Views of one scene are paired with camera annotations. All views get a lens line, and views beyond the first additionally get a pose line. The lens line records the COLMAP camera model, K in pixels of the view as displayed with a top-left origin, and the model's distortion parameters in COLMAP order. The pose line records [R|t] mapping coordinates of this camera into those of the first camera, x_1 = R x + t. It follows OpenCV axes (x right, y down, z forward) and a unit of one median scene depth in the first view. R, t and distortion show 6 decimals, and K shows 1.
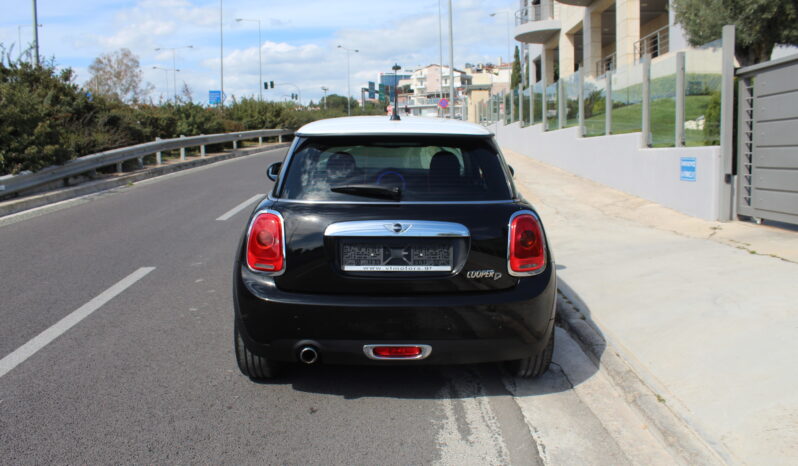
lens RADIAL K [[679.0, 0, 399.0], [0, 679.0, 233.0], [0, 0, 1]] dist [-0.165247, 0.156072]
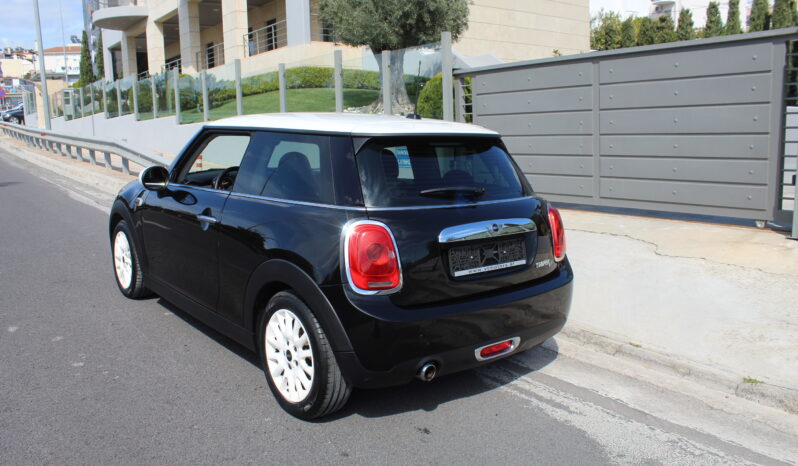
lens RADIAL K [[679.0, 0, 399.0], [0, 679.0, 233.0], [0, 0, 1]] dist [-0.165247, 0.156072]
pose [[0.787085, -0.097660, 0.609065, -0.639661], [0.088367, 0.995055, 0.045355, -0.051268], [-0.610482, 0.018123, 0.791823, 0.248614]]
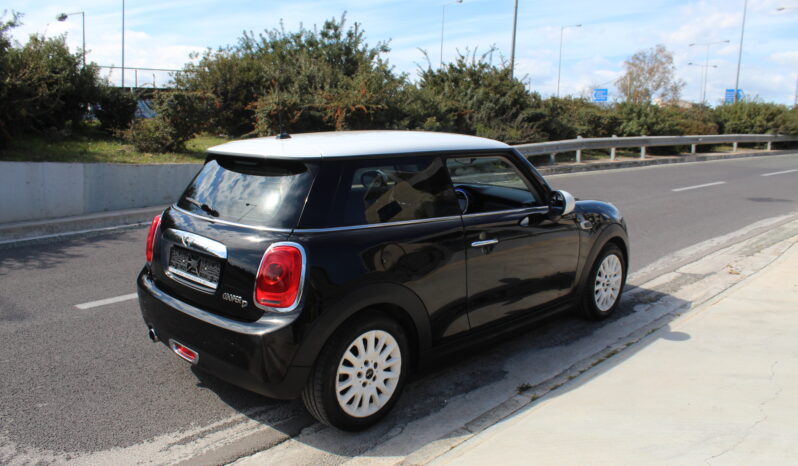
lens RADIAL K [[679.0, 0, 399.0], [0, 679.0, 233.0], [0, 0, 1]] dist [-0.165247, 0.156072]
pose [[0.701317, 0.141828, -0.698598, 0.861767], [-0.136700, 0.988577, 0.063467, -0.116319], [0.699619, 0.050988, 0.712694, 0.410365]]
